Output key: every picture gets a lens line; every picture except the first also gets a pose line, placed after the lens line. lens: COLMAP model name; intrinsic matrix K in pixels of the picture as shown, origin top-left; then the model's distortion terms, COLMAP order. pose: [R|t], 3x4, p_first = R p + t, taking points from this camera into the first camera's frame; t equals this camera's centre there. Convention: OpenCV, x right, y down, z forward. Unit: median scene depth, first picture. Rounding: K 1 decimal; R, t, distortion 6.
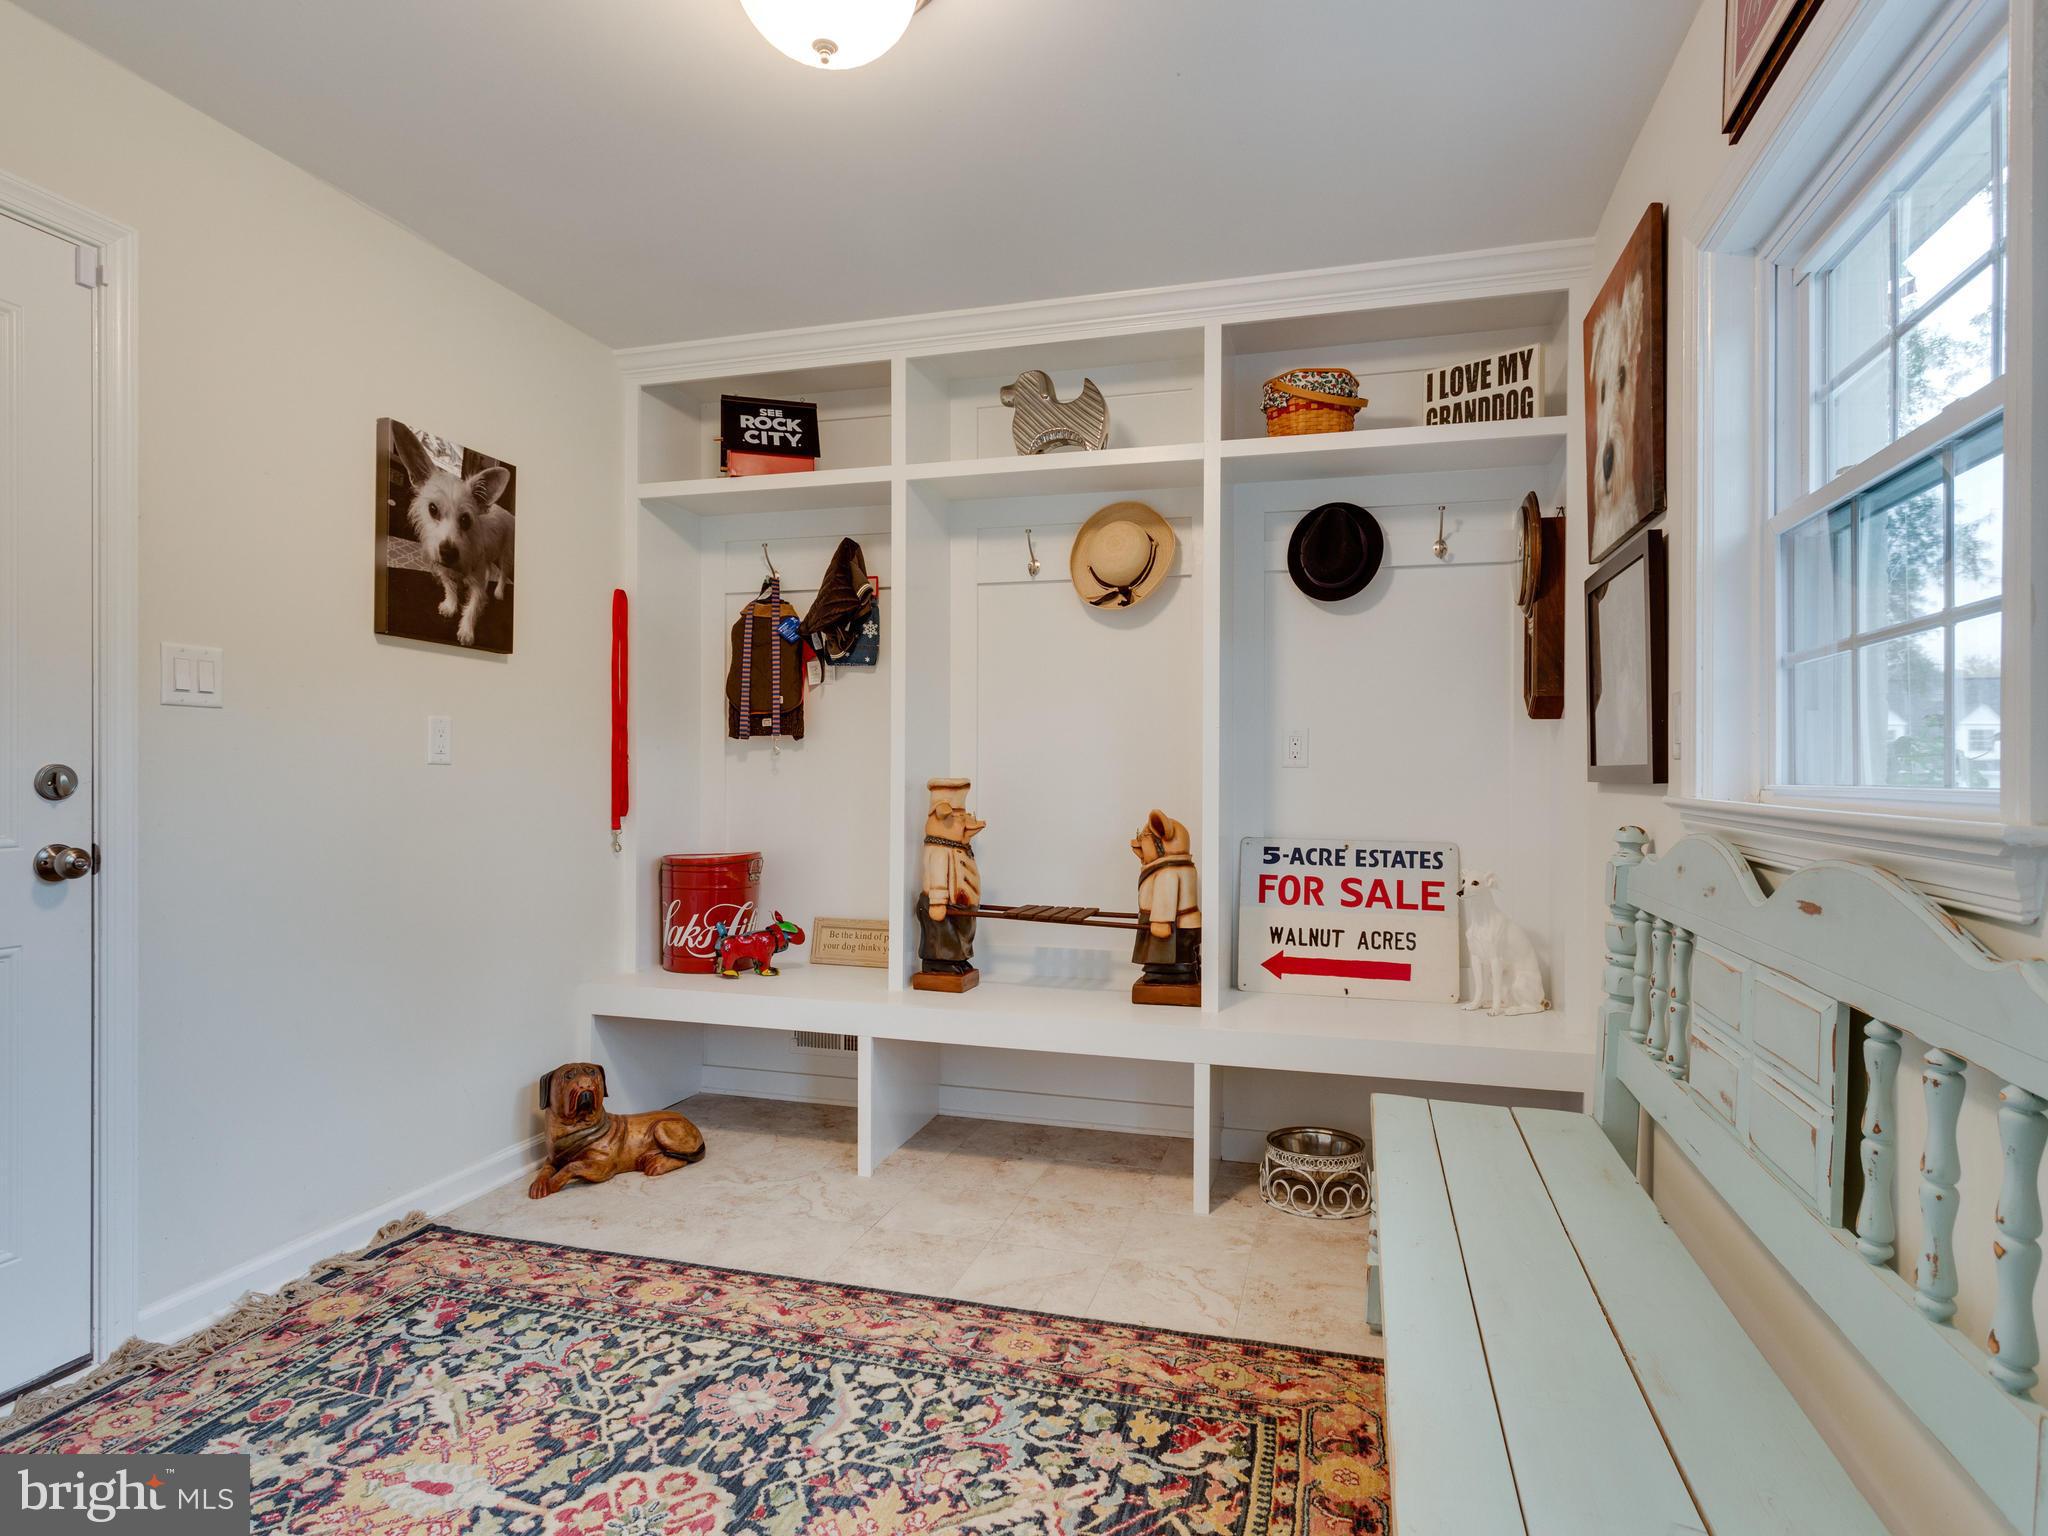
lens RADIAL K [[1110.7, 0, 1024.3], [0, 1110.7, 768.1], [0, 0, 1]] dist [0.001939, 0.000416]
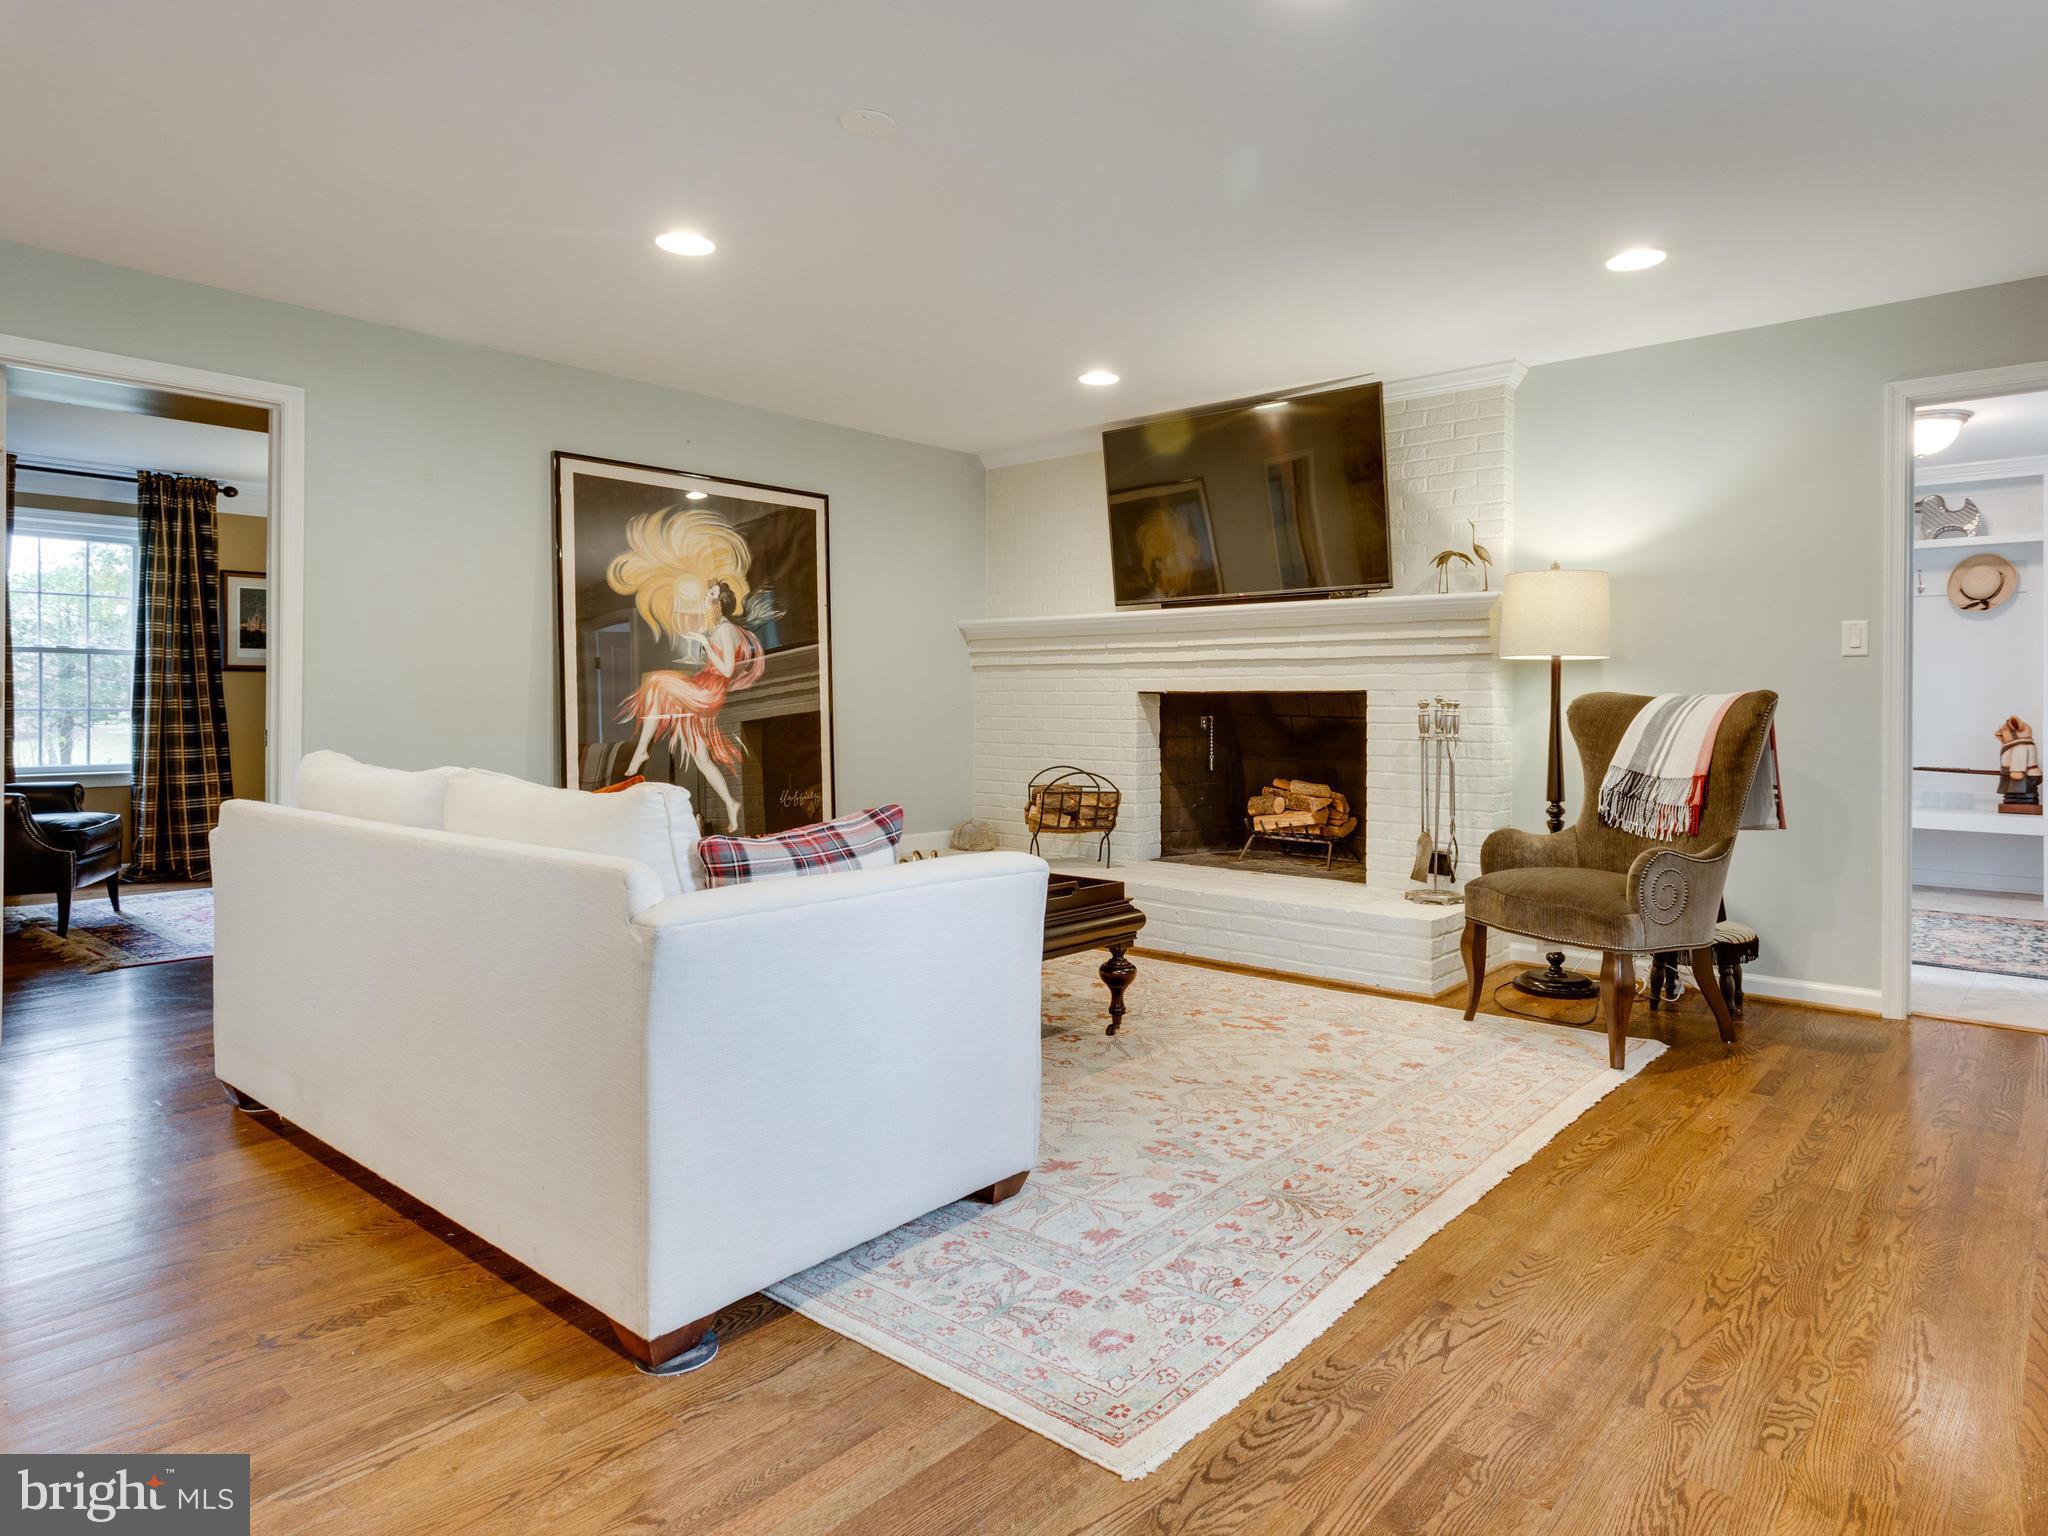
lens RADIAL K [[1224.9, 0, 1049.1], [0, 1224.9, 705.0], [0, 0, 1]] dist [-0.002354, -0.000653]
pose [[0.916991, -0.002187, -0.398903, -0.584526], [0.004077, 0.999984, 0.003889, 0.002490], [0.398888, -0.005193, 0.916985, -1.678247]]
